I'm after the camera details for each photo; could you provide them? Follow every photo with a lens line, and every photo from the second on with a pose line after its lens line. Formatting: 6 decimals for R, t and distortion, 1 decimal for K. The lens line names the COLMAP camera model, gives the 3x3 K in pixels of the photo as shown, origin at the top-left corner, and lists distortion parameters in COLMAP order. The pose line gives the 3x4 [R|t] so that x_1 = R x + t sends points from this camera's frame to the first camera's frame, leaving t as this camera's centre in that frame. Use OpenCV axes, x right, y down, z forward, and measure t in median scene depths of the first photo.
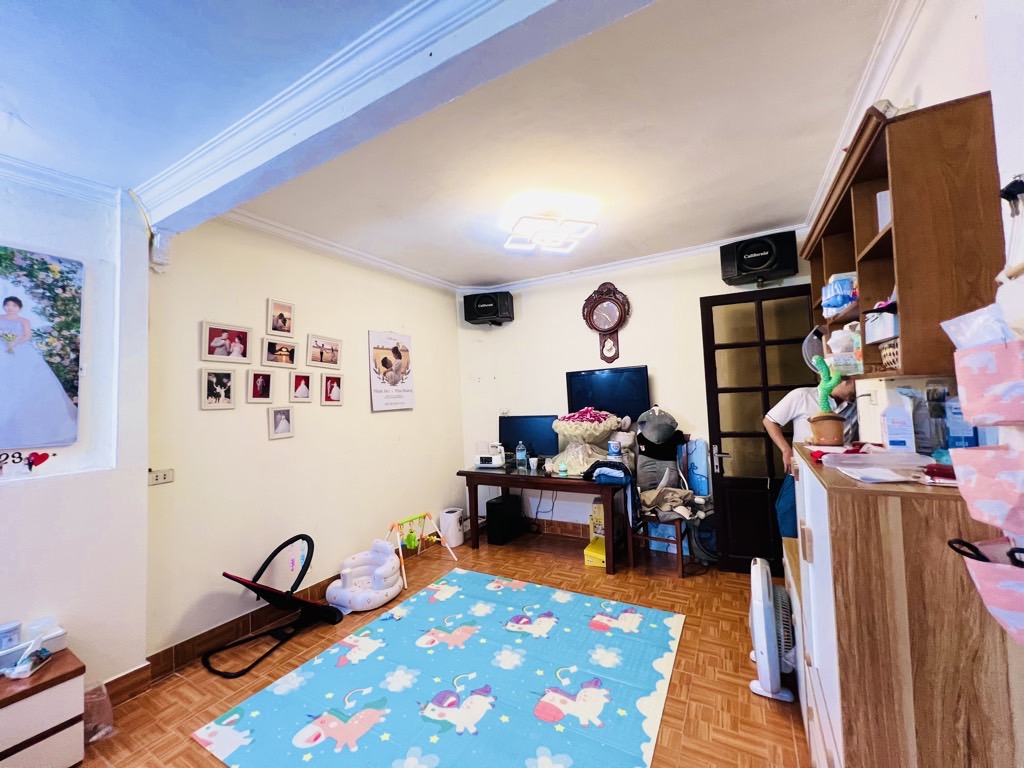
lens RADIAL K [[407.8, 0, 511.3], [0, 407.8, 381.1], [0, 0, 1]] dist [-0.002265, 0.000331]
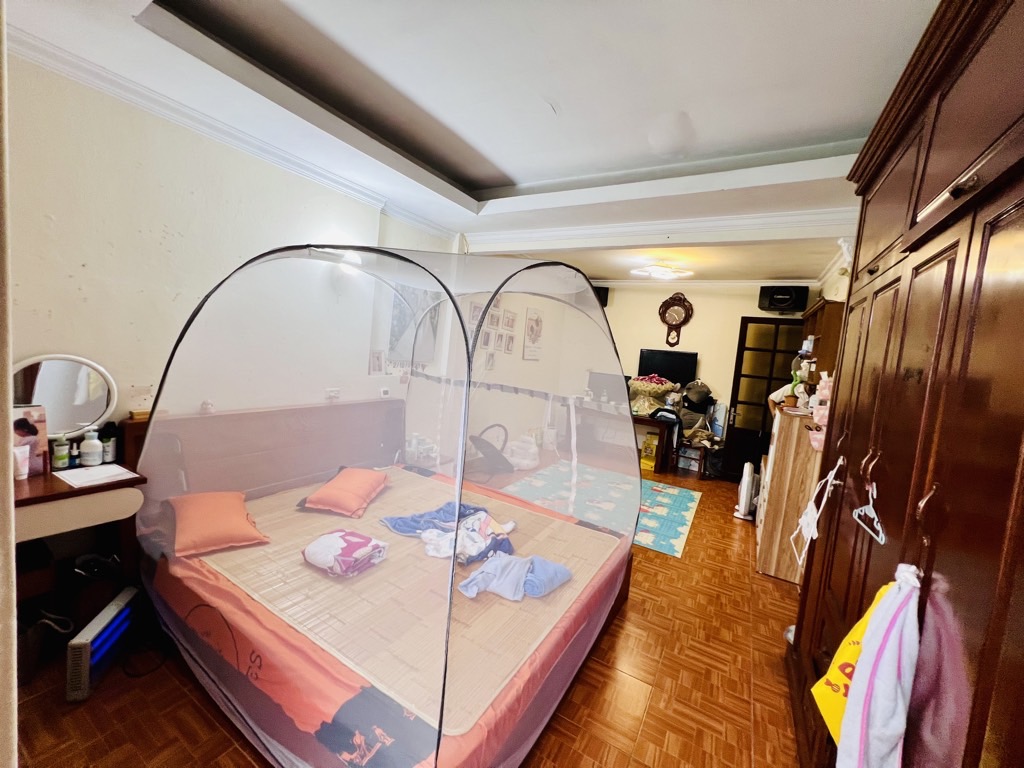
lens RADIAL K [[407.8, 0, 510.7], [0, 407.8, 380.7], [0, 0, 1]] dist [-0.002265, 0.000331]
pose [[0.990903, 0.134548, -0.002913, -0.391710], [-0.133156, 0.983326, 0.123853, -0.035217], [0.019529, -0.122338, 0.992296, -0.626952]]
